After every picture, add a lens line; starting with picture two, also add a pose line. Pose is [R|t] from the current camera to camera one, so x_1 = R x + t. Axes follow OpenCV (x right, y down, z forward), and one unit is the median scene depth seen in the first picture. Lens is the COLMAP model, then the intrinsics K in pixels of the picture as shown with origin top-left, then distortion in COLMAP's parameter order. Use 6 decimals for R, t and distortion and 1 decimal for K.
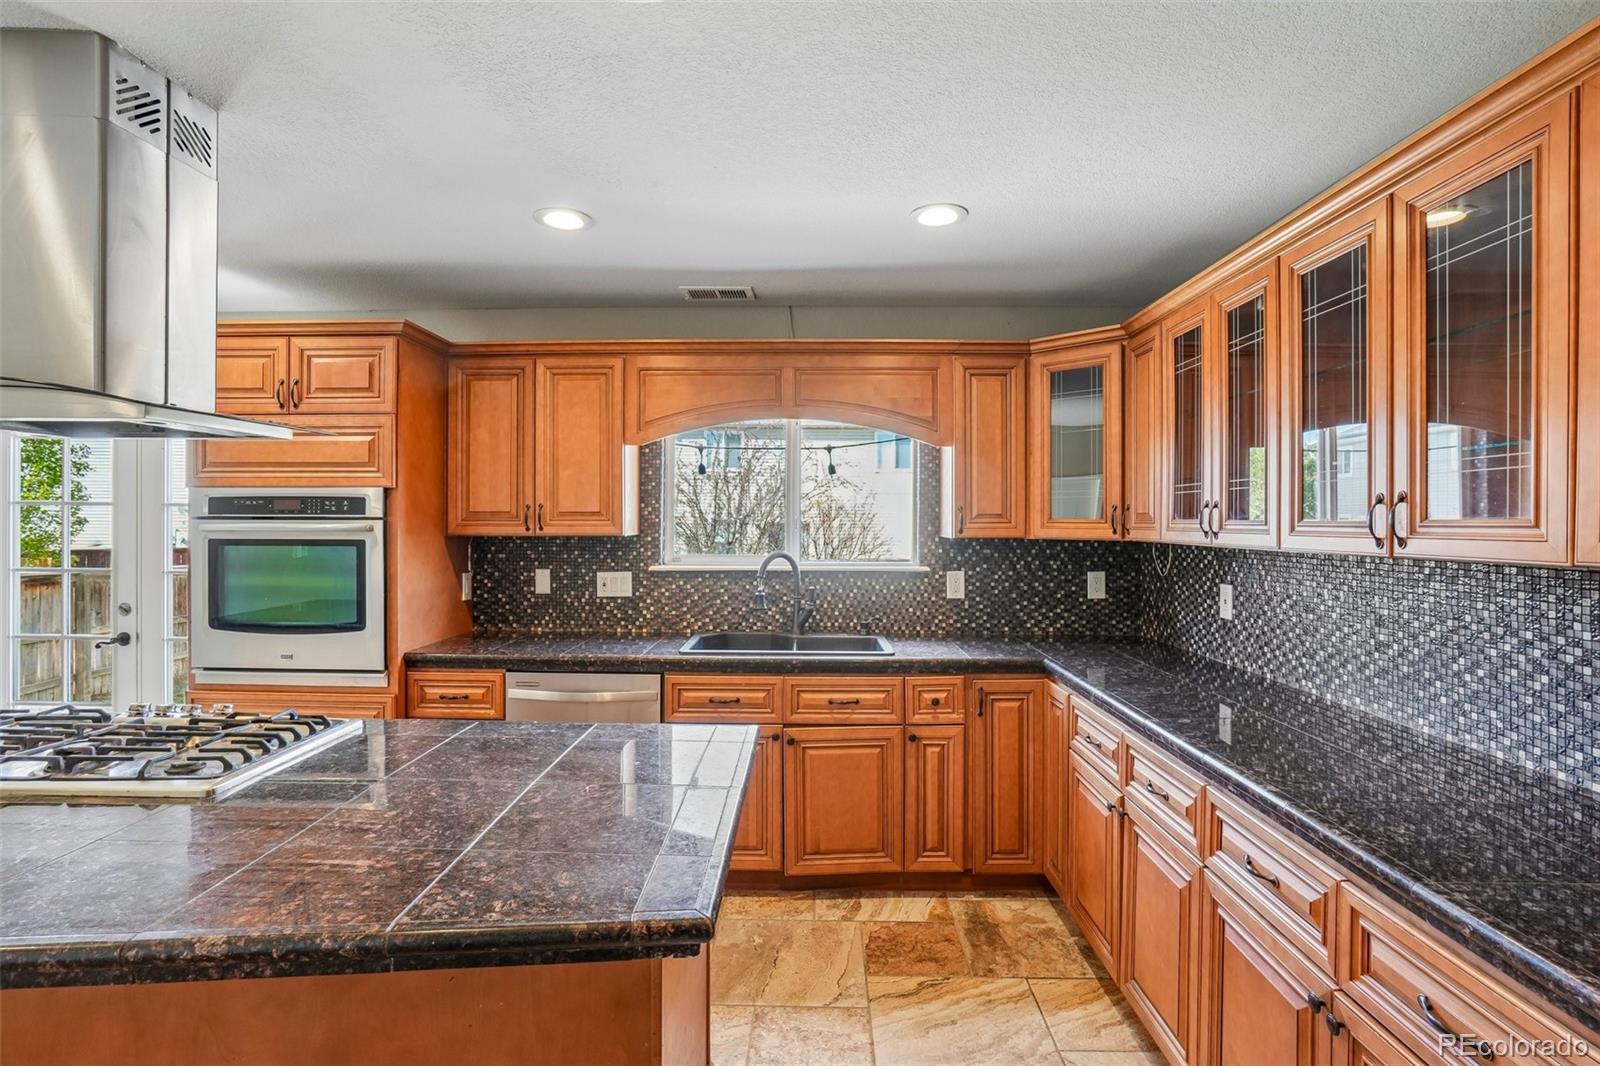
lens RADIAL K [[779.7, 0, 798.1], [0, 779.7, 522.9], [0, 0, 1]] dist [-0.046509, 0.000306]
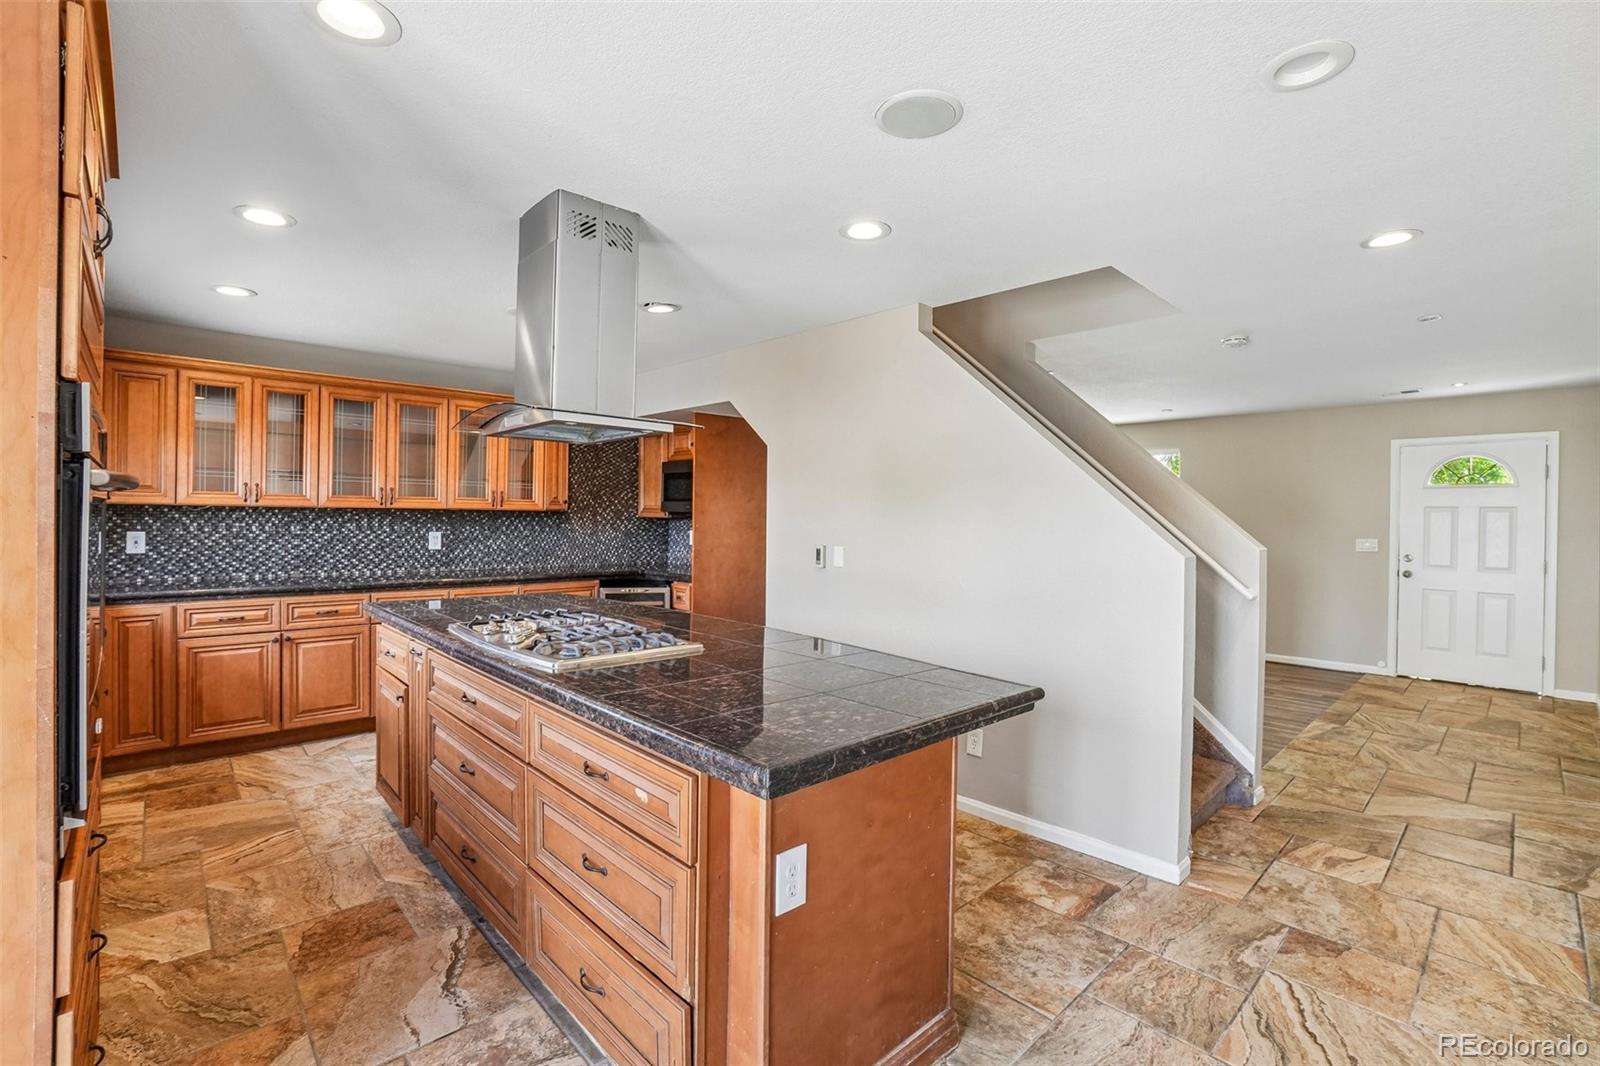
lens RADIAL K [[720.0, 0, 794.6], [0, 720.0, 520.3], [0, 0, 1]] dist [-0.068427, 0.024408]
pose [[-0.696423, -0.018152, 0.717402, -1.201994], [-0.014598, 0.999832, 0.011128, 0.018964], [-0.717483, -0.002723, -0.696571, 0.877964]]
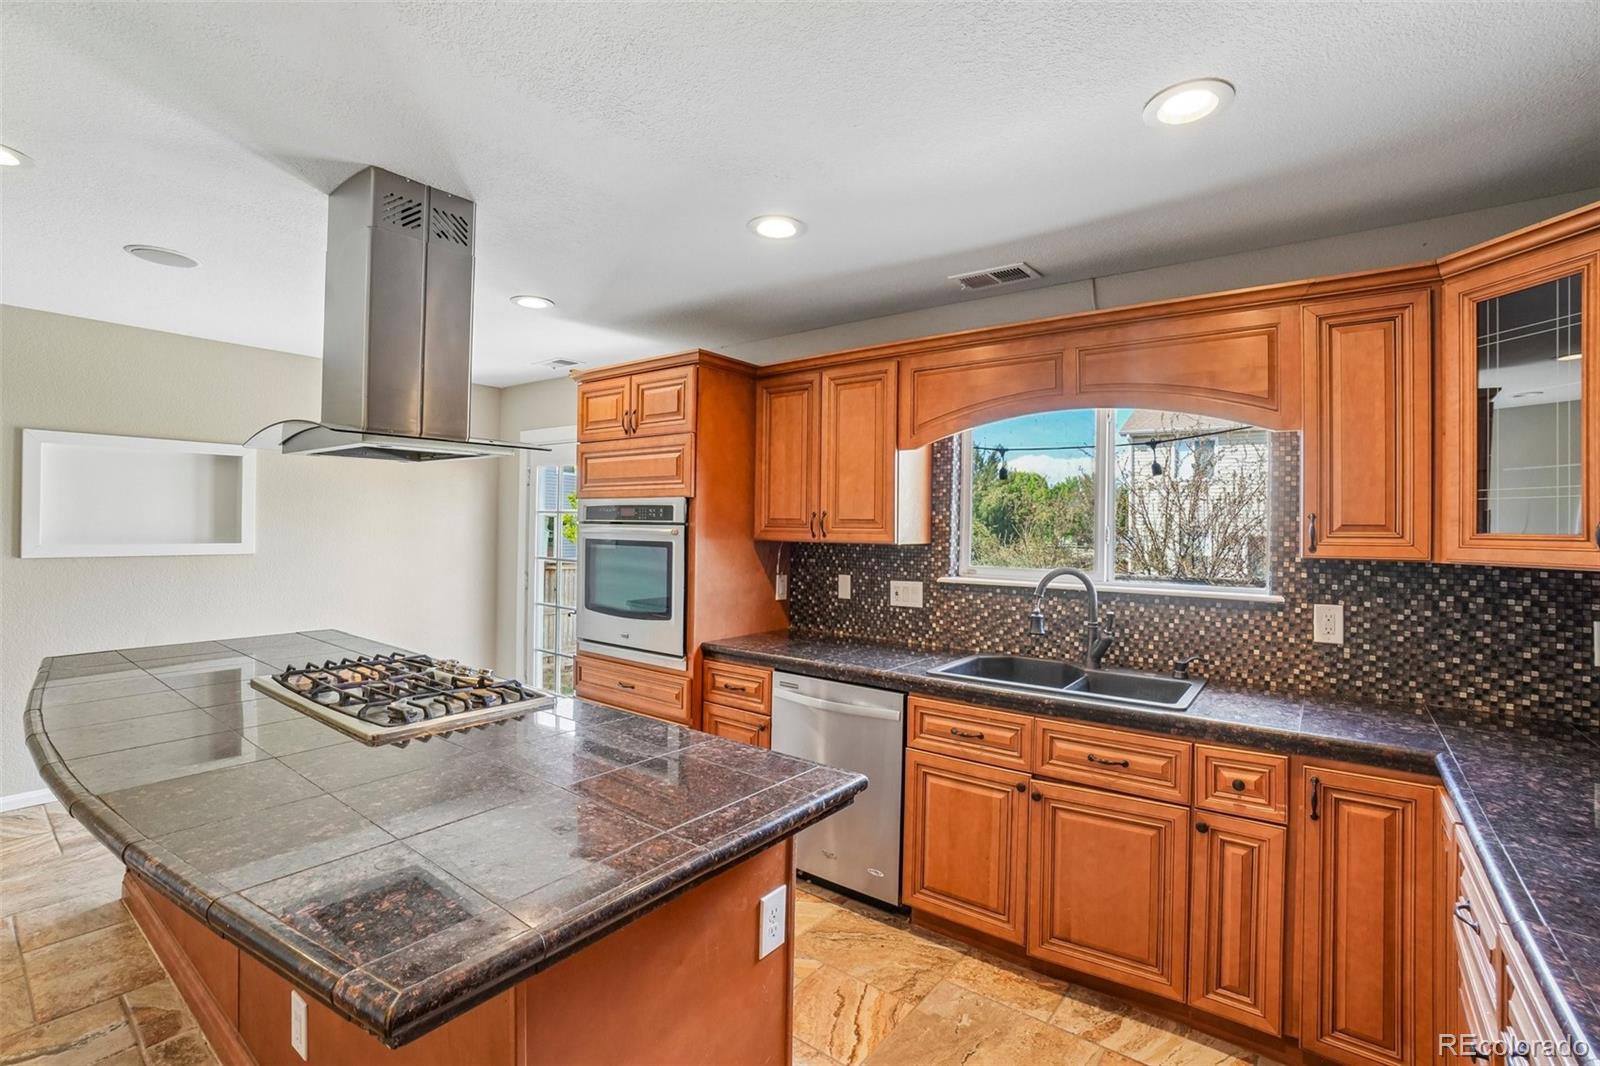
lens RADIAL K [[720.0, 0, 794.6], [0, 720.0, 520.3], [0, 0, 1]] dist [-0.068427, 0.024408]
pose [[0.803118, 0.004666, -0.595802, 0.207694], [-0.015468, 0.999796, -0.013020, 0.000361], [0.595620, 0.019672, 0.803026, 0.209647]]
